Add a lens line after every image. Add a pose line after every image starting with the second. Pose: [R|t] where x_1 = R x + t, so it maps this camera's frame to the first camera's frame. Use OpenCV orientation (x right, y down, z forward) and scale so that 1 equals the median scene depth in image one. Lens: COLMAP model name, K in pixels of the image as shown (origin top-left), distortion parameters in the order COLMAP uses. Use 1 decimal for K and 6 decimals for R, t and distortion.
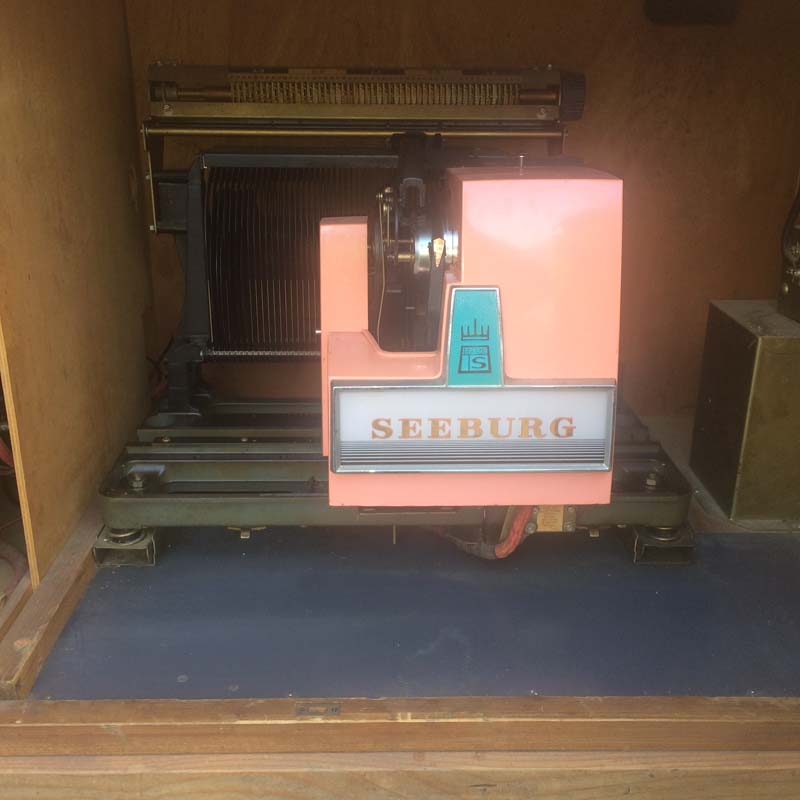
lens RADIAL K [[917.4, 0, 400.0], [0, 917.4, 400.0], [0, 0, 1]] dist [0.096100, -0.152380]
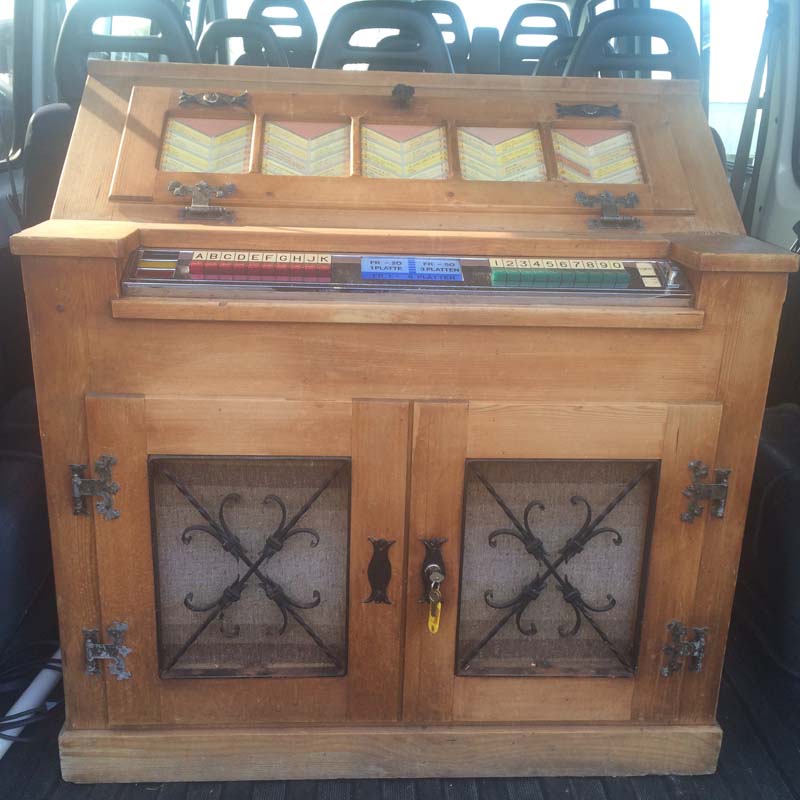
lens RADIAL K [[917.4, 0, 400.0], [0, 917.4, 400.0], [0, 0, 1]] dist [0.096100, -0.152380]
pose [[0.999077, 0.012182, 0.041201, -0.122504], [-0.010812, 0.999386, -0.033313, -0.301369], [-0.041581, 0.032837, 0.998595, -1.129395]]
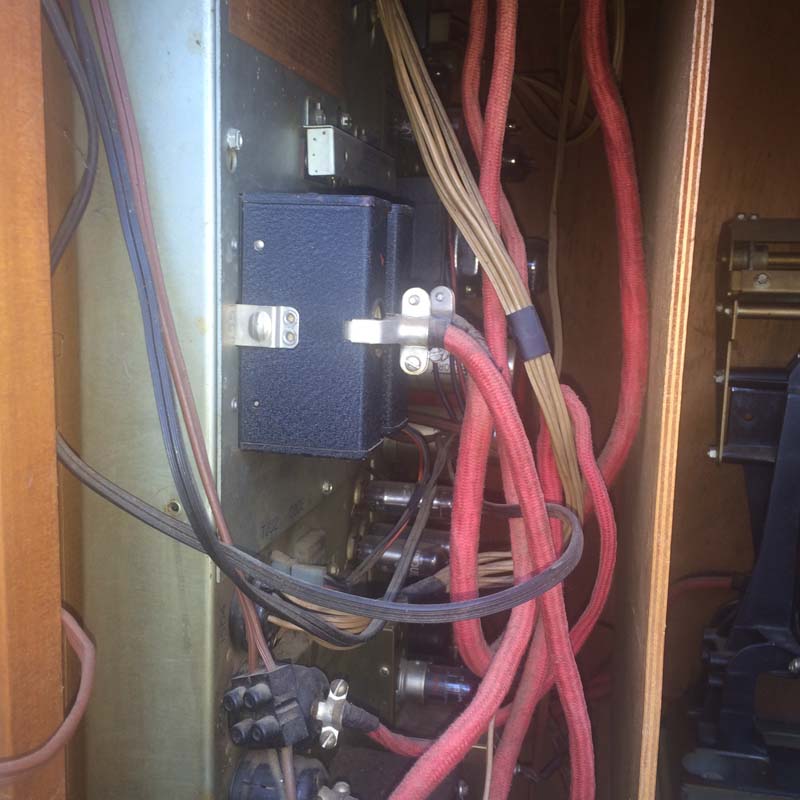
lens RADIAL K [[917.4, 0, 400.0], [0, 917.4, 400.0], [0, 0, 1]] dist [0.096100, -0.152380]
pose [[0.972918, 0.058388, -0.223654, -0.424561], [-0.102039, 0.976680, -0.188905, -0.097618], [0.207408, 0.206610, 0.956187, 0.406880]]
